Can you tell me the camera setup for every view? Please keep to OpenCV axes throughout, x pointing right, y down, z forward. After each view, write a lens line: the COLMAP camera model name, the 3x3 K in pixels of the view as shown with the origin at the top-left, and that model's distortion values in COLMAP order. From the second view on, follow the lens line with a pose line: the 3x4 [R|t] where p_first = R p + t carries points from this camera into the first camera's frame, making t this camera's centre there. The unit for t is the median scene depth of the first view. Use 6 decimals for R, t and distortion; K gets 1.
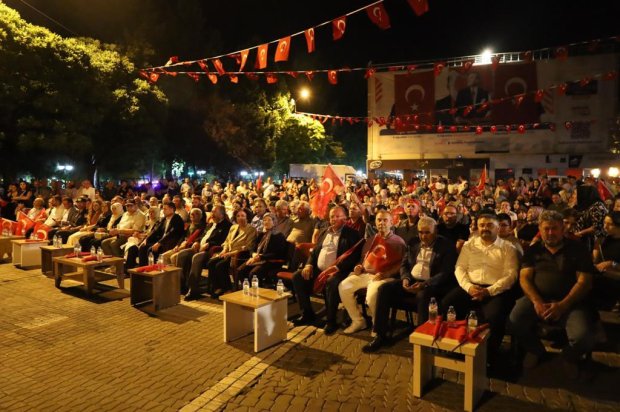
lens RADIAL K [[434.7, 0, 306.8], [0, 434.7, 207.4], [0, 0, 1]] dist [0.007204, -0.007288]
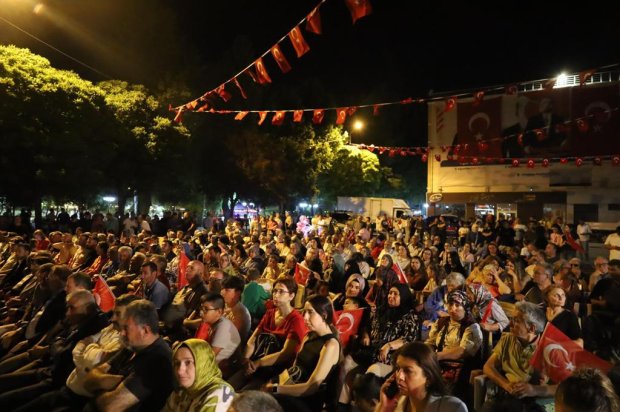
lens RADIAL K [[434.7, 0, 312.5], [0, 434.7, 203.4], [0, 0, 1]] dist [0.007204, -0.007288]
pose [[0.977079, 0.012487, -0.212508, 0.122069], [-0.028979, 0.996787, -0.074669, -0.011226], [0.210893, 0.079116, 0.974302, 0.044371]]
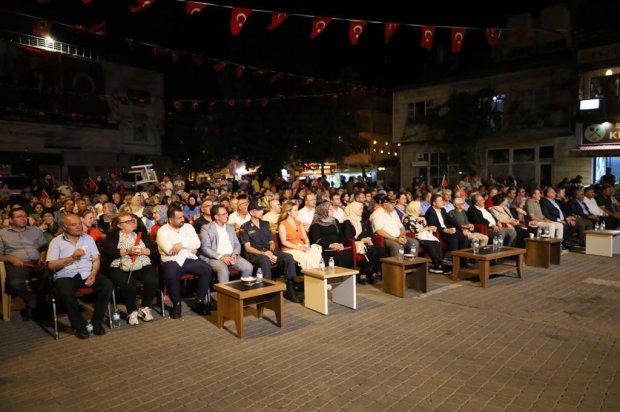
lens RADIAL K [[434.7, 0, 310.2], [0, 434.7, 207.4], [0, 0, 1]] dist [0.007204, -0.007288]
pose [[0.521942, -0.042702, 0.851911, -0.122888], [0.040608, 0.998858, 0.025189, 0.001011], [-0.852014, 0.021447, 0.523080, 0.056766]]
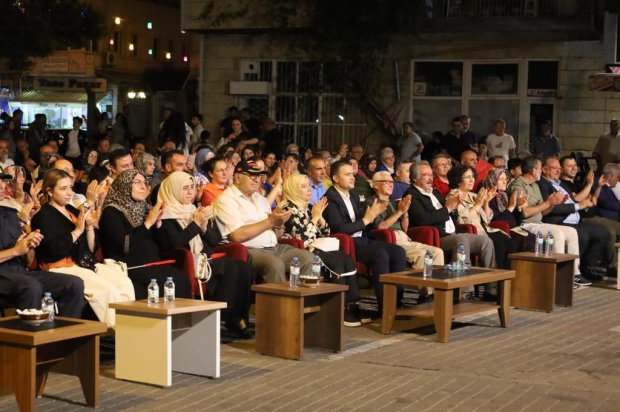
lens RADIAL K [[1256.3, 0, 313.3], [0, 1256.3, 208.8], [0, 0, 1]] dist [-0.031848, 0.000000]
pose [[0.226270, -0.039299, 0.973271, -0.184904], [0.013447, 0.999217, 0.037221, 0.002597], [-0.973972, 0.004666, 0.226621, 0.056633]]
